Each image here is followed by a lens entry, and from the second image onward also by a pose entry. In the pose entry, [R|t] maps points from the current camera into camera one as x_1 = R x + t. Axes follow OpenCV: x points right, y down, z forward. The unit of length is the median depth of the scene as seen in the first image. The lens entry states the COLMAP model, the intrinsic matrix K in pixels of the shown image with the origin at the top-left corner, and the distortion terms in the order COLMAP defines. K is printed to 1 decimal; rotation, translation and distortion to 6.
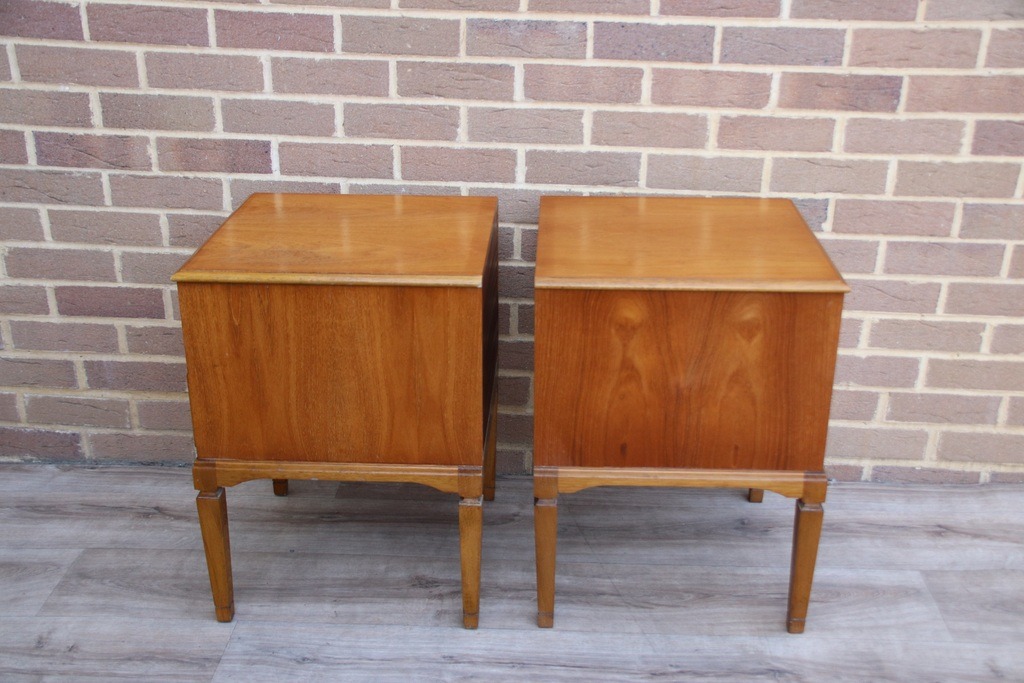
lens RADIAL K [[1131.0, 0, 515.4], [0, 1131.0, 353.2], [0, 0, 1]] dist [-0.028036, 0.324625]
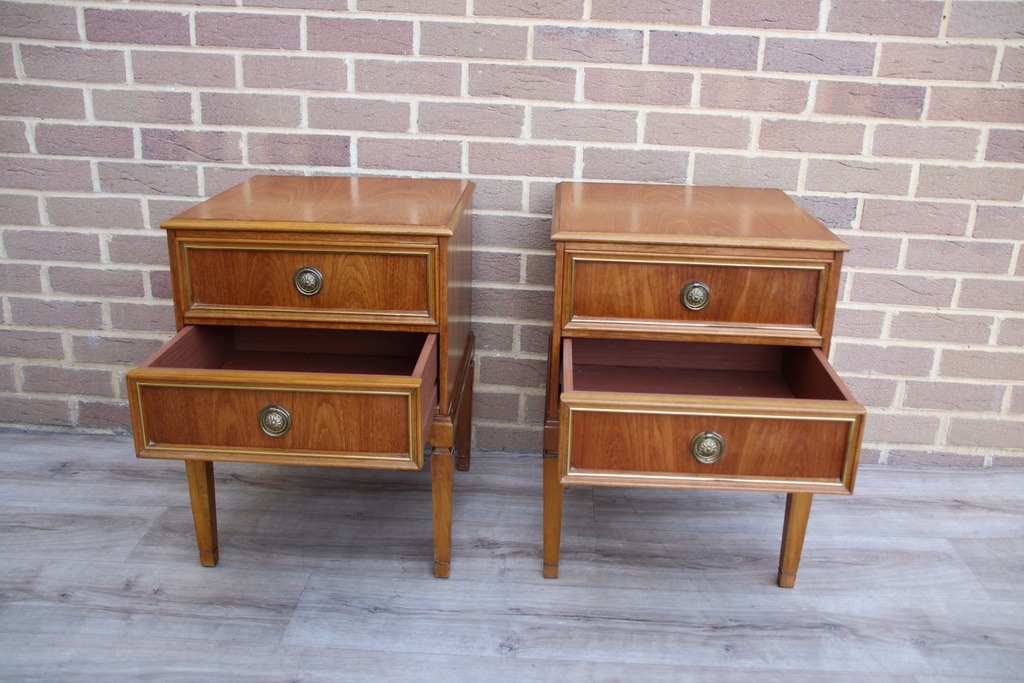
lens RADIAL K [[923.4, 0, 511.1], [0, 923.4, 349.1], [0, 0, 1]] dist [-0.115374, 0.195818]
pose [[0.999834, 0.017846, 0.003748, -0.061843], [-0.017547, 0.997494, -0.068543, 0.077780], [-0.004962, 0.068466, 0.997641, 0.130983]]
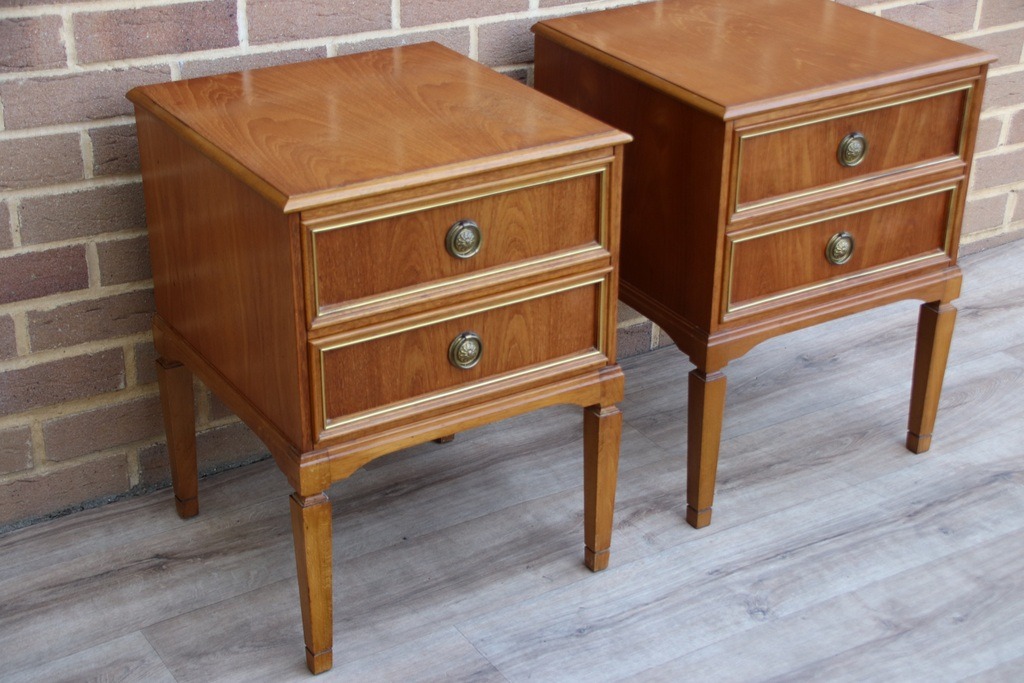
lens RADIAL K [[1656.8, 0, 515.4], [0, 1656.8, 348.4], [0, 0, 1]] dist [0.165489, 0.992136]
pose [[0.824263, -0.248419, 0.508801, -0.677601], [0.220619, 0.968502, 0.115460, -0.060237], [-0.521458, 0.017082, 0.853106, 0.014924]]
